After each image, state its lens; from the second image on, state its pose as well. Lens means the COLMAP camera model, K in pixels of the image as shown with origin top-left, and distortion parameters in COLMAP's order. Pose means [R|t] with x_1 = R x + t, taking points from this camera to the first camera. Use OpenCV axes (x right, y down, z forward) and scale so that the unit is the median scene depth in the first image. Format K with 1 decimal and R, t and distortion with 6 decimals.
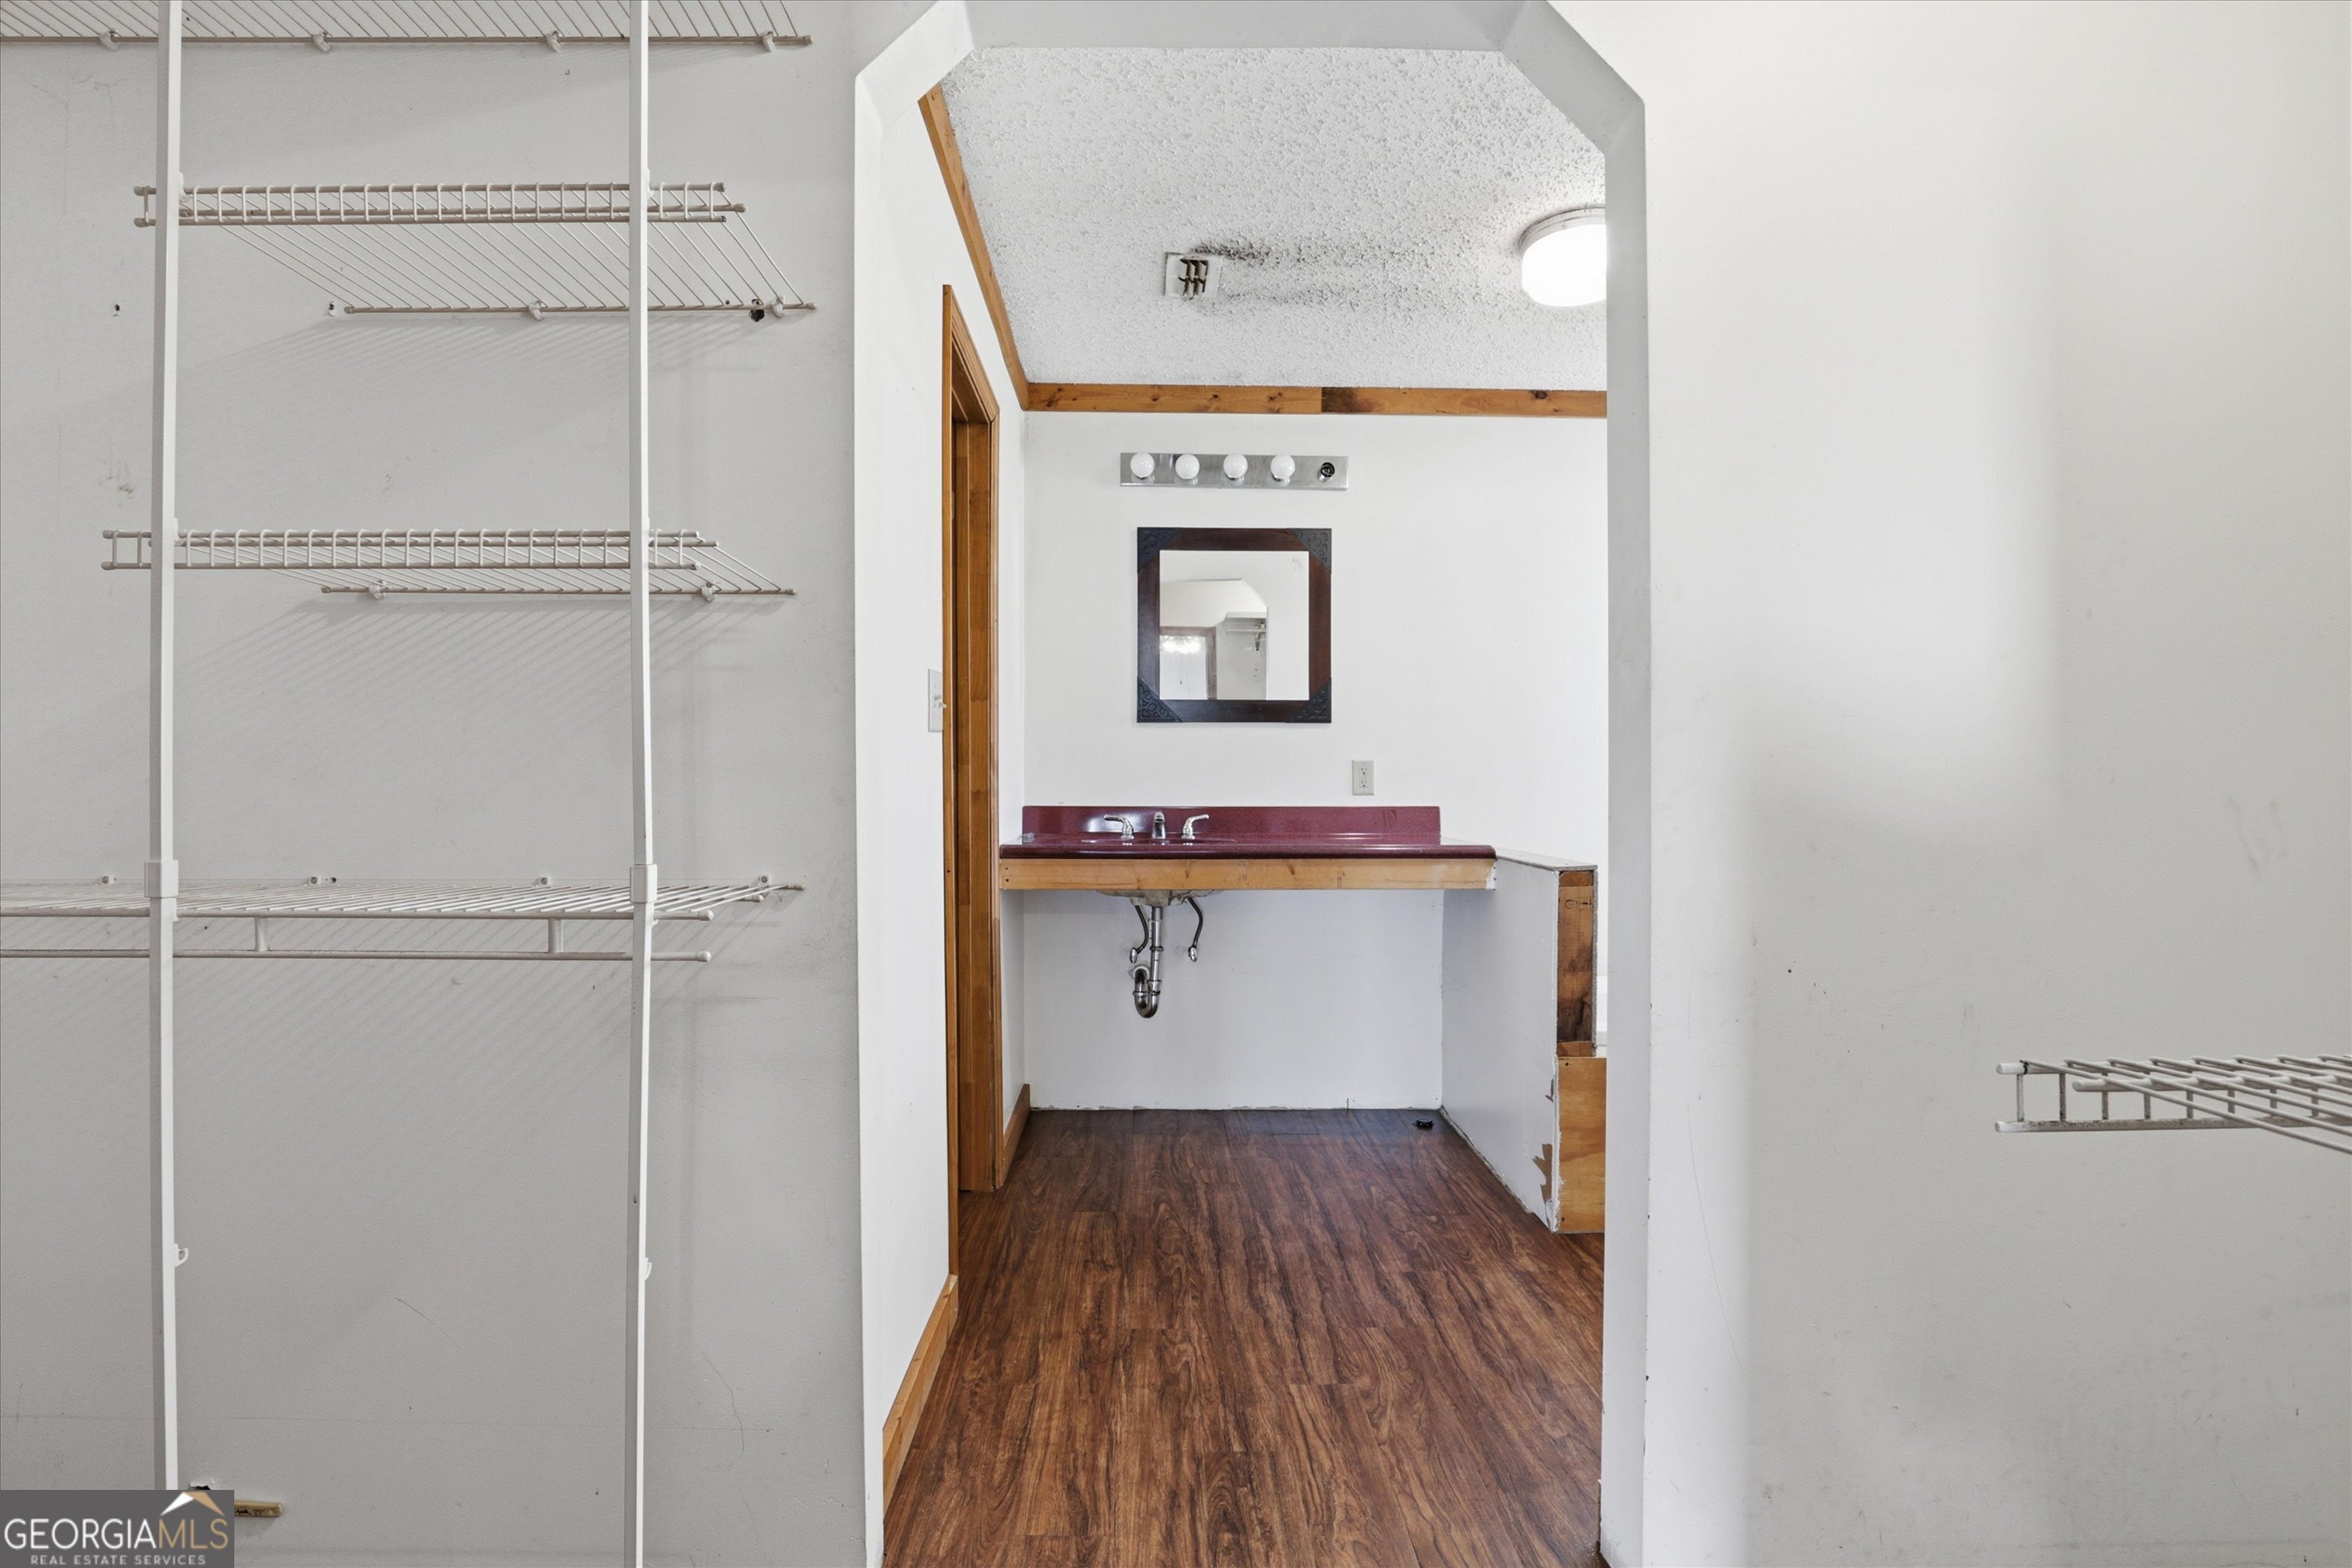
lens RADIAL K [[1091.6, 0, 1163.8], [0, 1091.6, 780.5], [0, 0, 1]] dist [-0.034824, 0.007626]
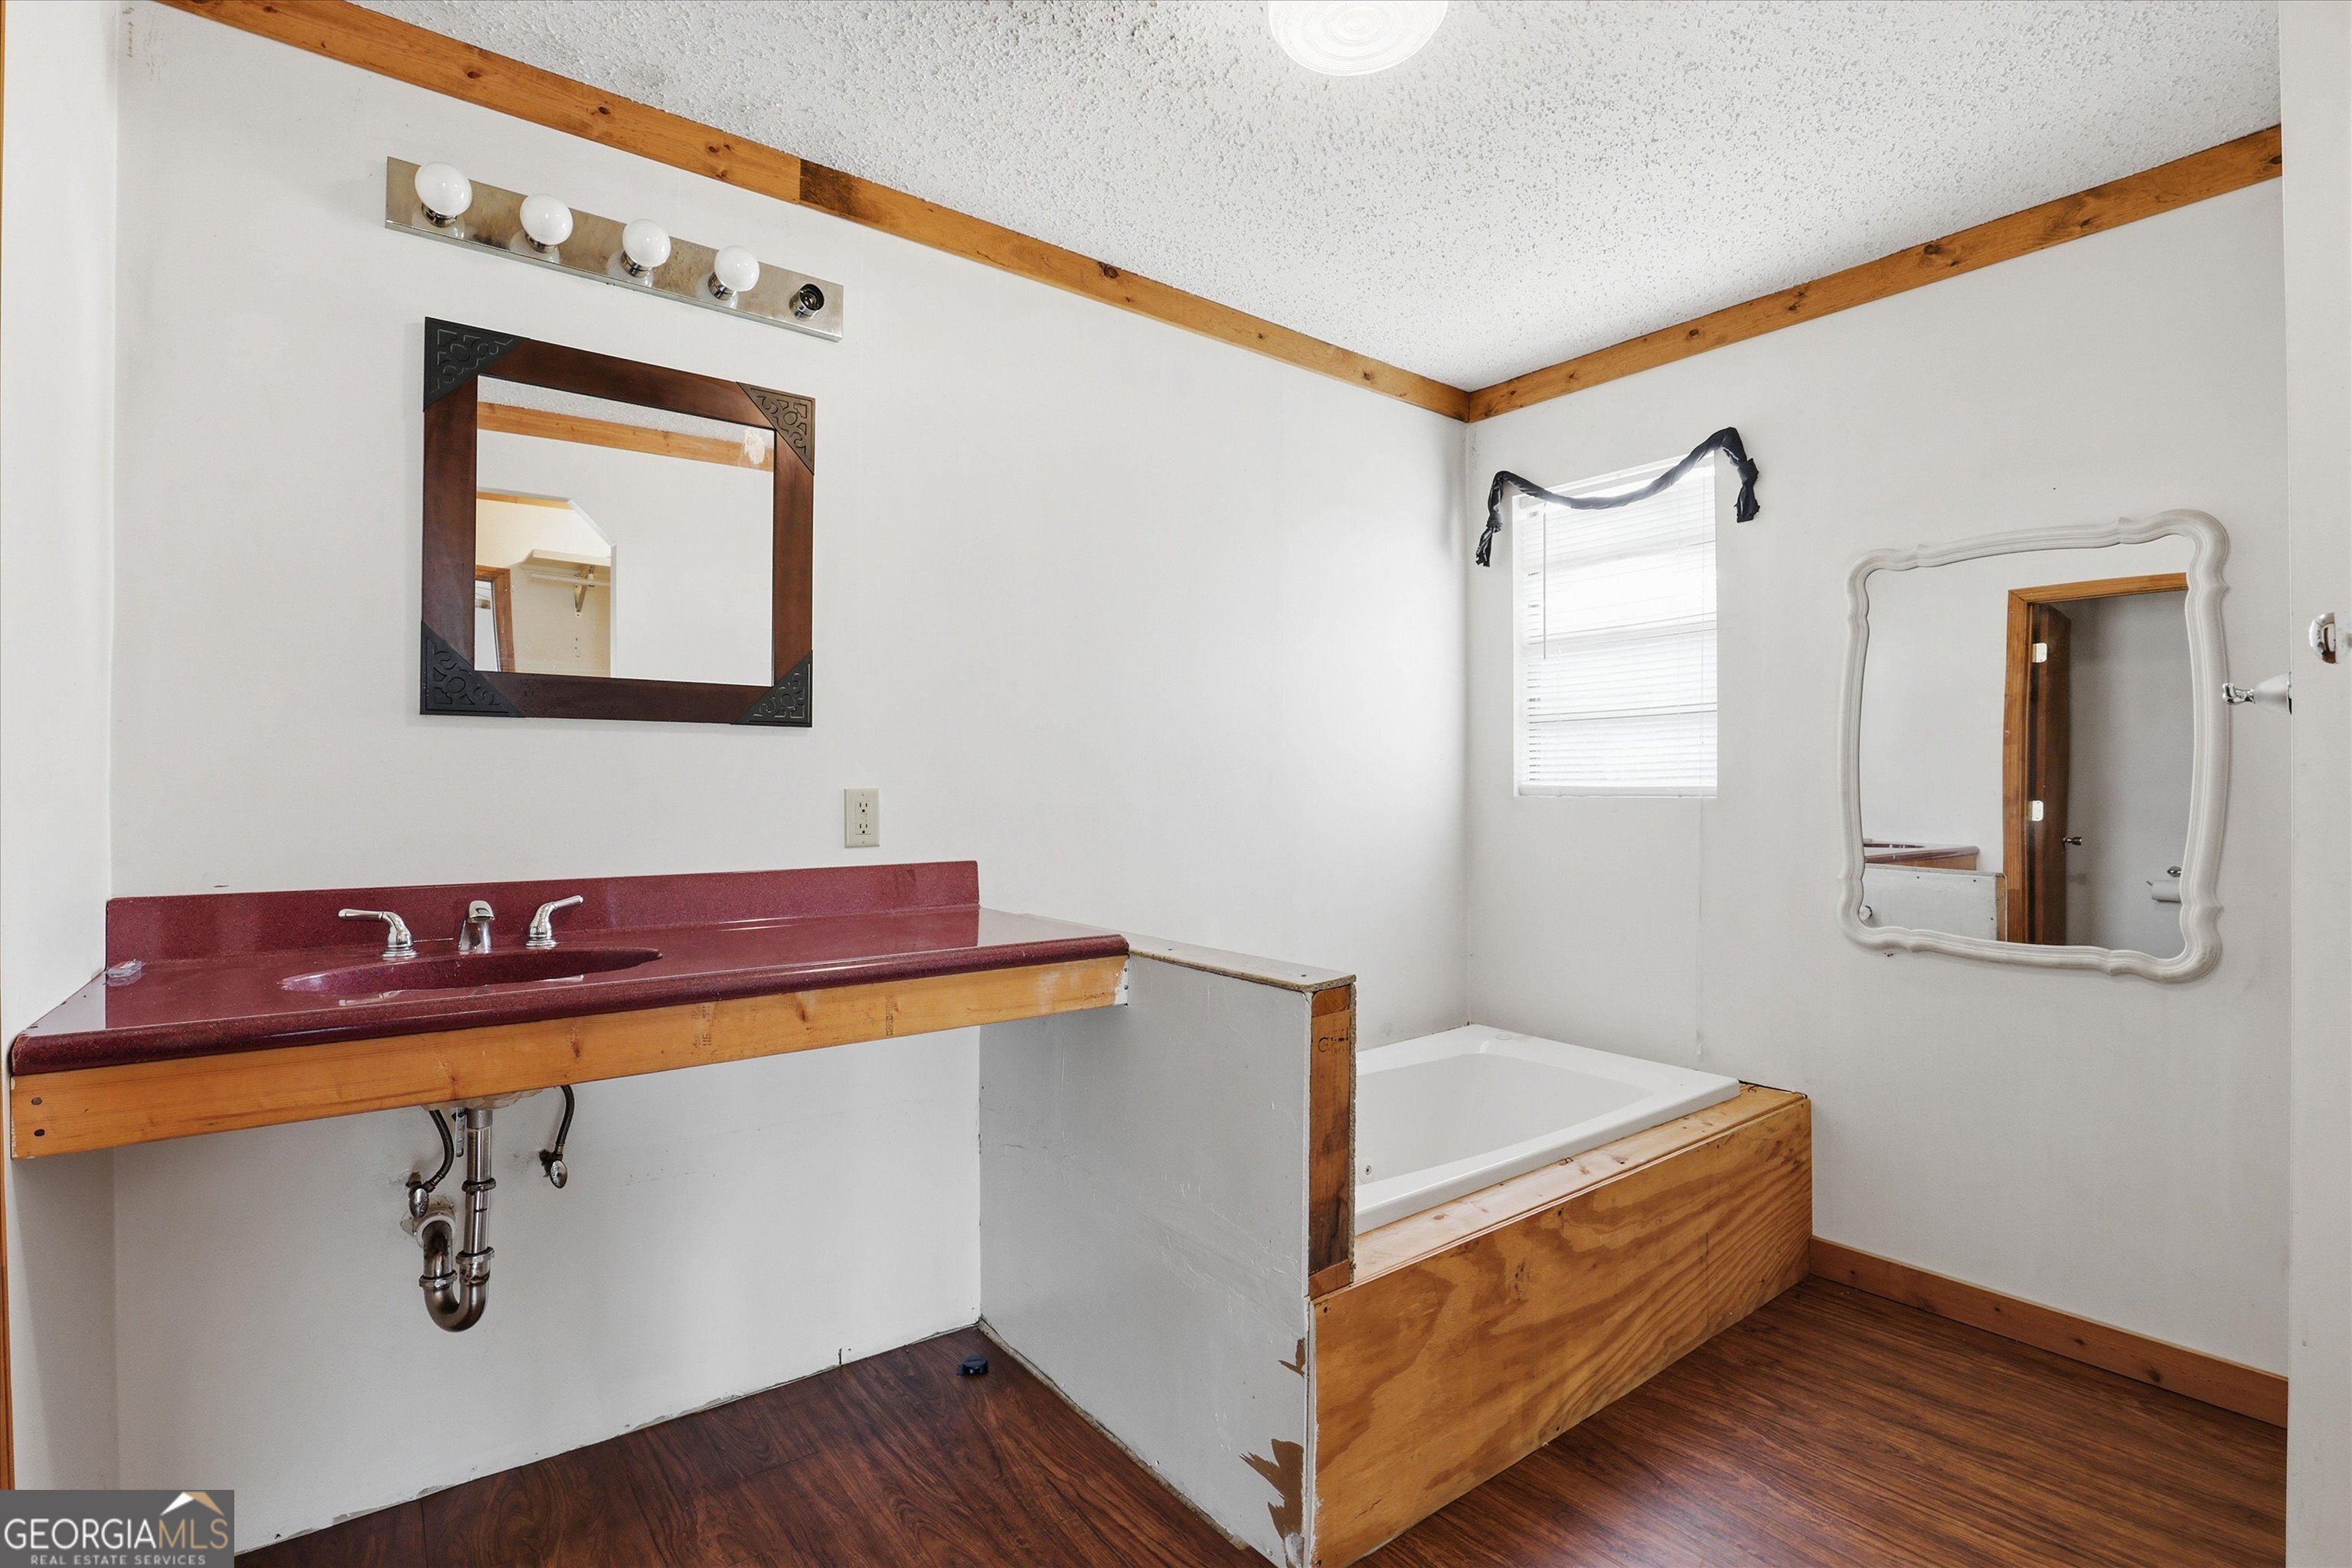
lens RADIAL K [[1091.6, 0, 1163.8], [0, 1091.6, 780.5], [0, 0, 1]] dist [-0.034824, 0.007626]
pose [[0.800552, 0.002675, 0.599257, -0.047679], [-0.004056, 0.999991, 0.000954, -0.025530], [-0.599250, -0.003194, 0.800556, 0.421060]]
